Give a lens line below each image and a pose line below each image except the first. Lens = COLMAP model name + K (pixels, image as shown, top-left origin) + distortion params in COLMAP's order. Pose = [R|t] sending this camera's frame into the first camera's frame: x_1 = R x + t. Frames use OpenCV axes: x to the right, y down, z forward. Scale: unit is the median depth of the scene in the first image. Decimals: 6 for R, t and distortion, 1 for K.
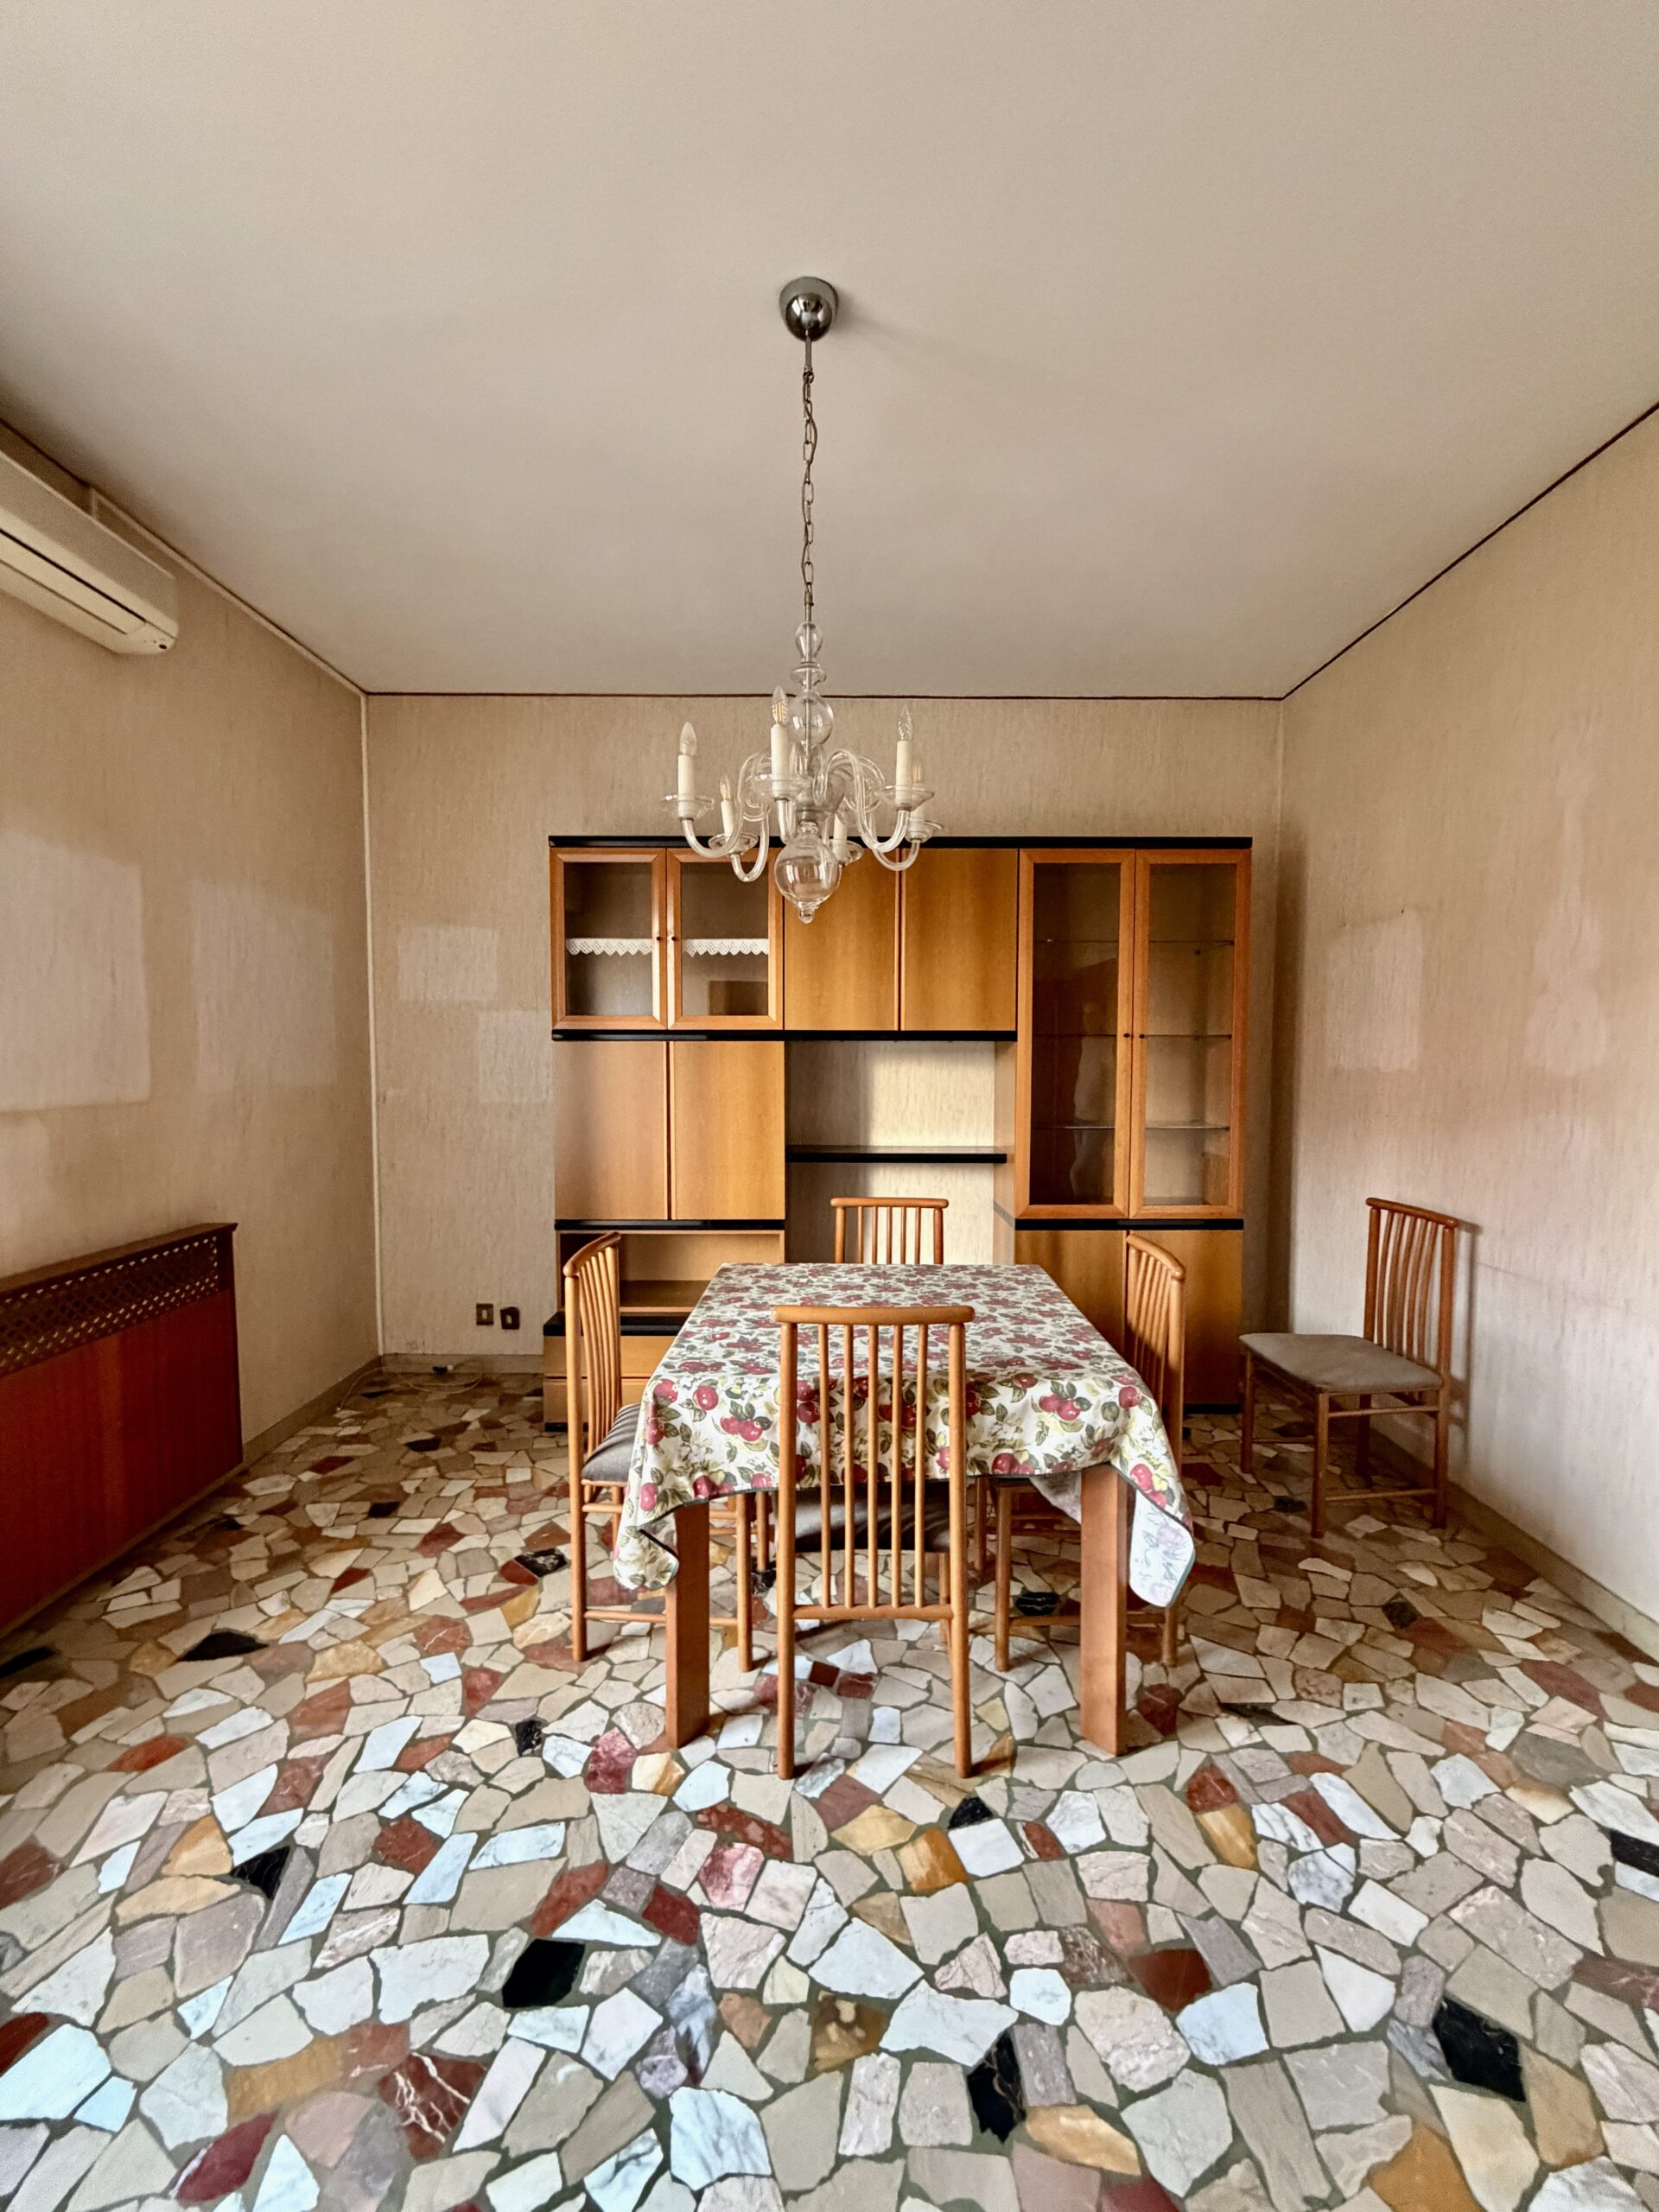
lens RADIAL K [[882.6, 0, 827.4], [0, 882.6, 1098.6], [0, 0, 1]] dist [-0.002759, 0.000383]
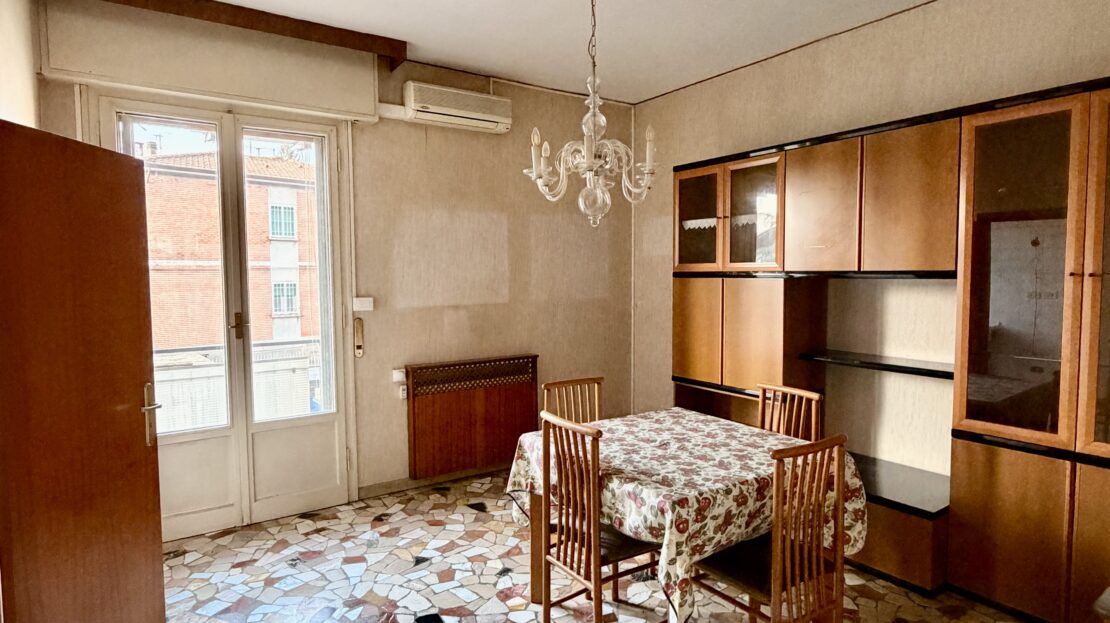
lens RADIAL K [[592.6, 0, 553.9], [0, 592.6, 306.9], [0, 0, 1]] dist [-0.002224, 0.001550]
pose [[0.561452, 0.043460, -0.826368, 1.111677], [-0.037084, 0.998938, 0.027340, -0.057456], [0.826678, 0.015295, 0.562467, 0.196781]]
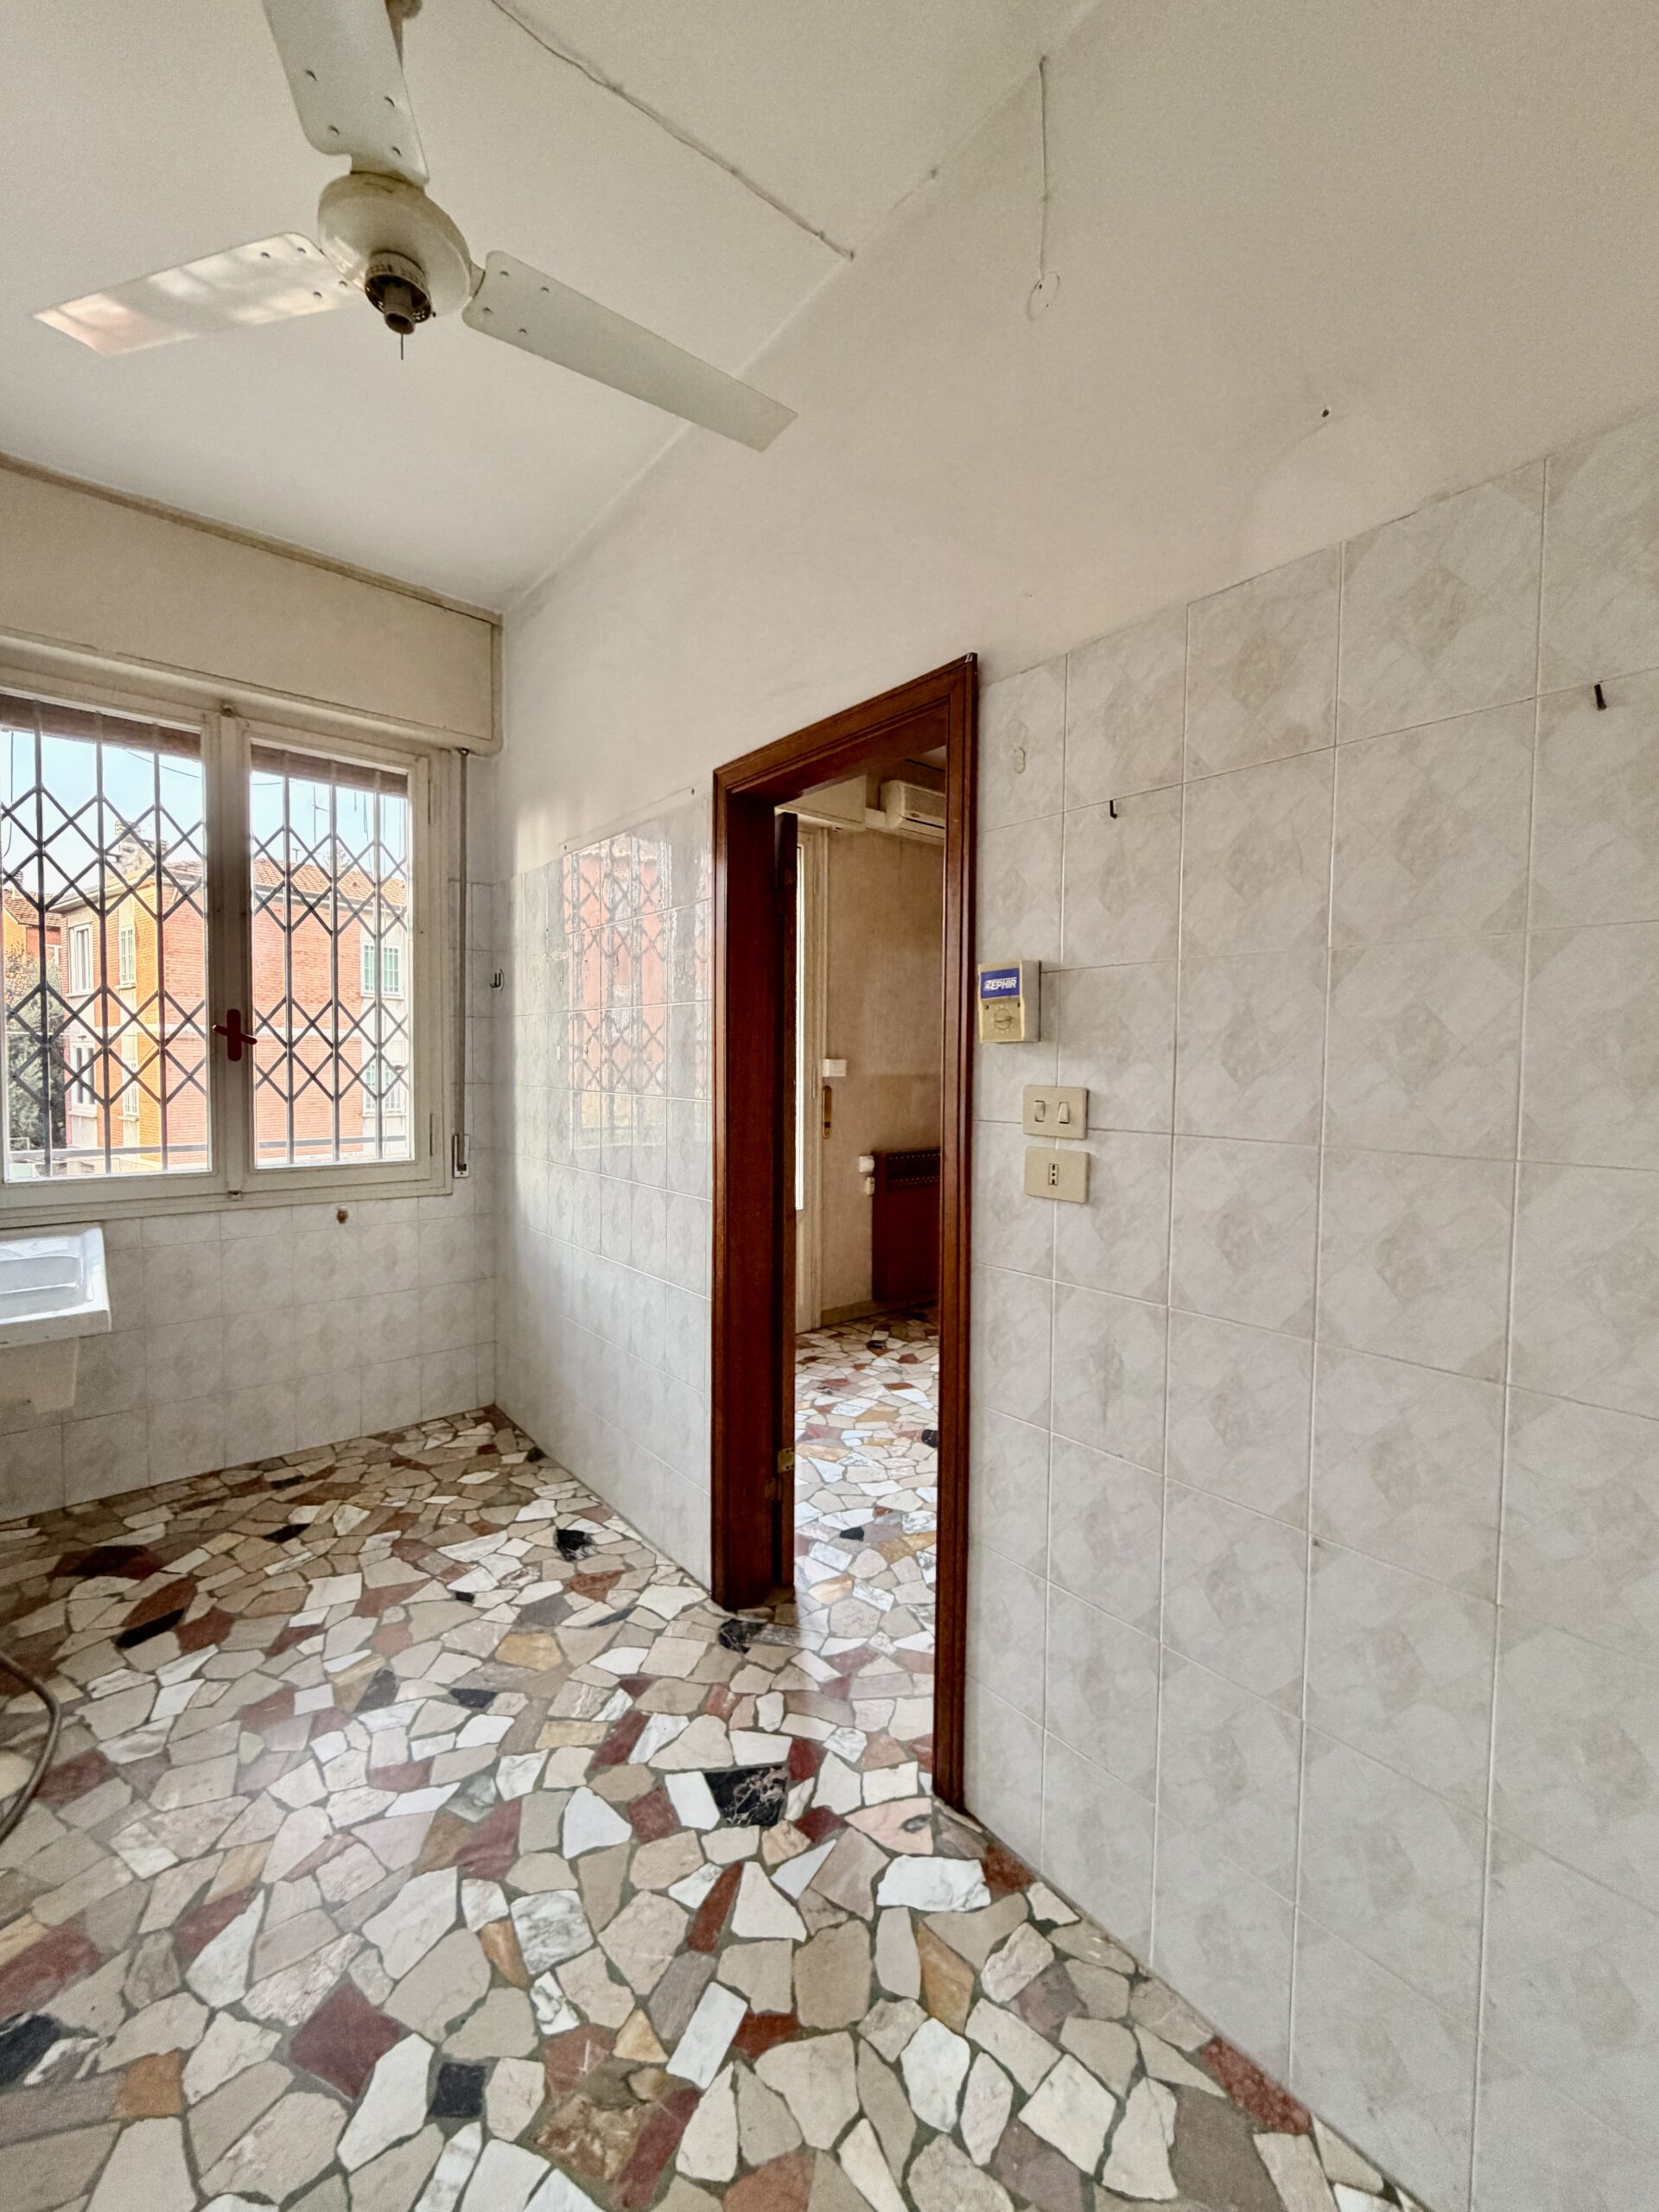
lens RADIAL K [[886.3, 0, 828.4], [0, 886.3, 1098.9], [0, 0, 1]] dist [-0.002782, 0.000217]
pose [[0.642772, 0.037431, -0.765143, 0.803718], [-0.050421, 0.998707, 0.006499, 0.092016], [0.764397, 0.034402, 0.643828, -0.791420]]
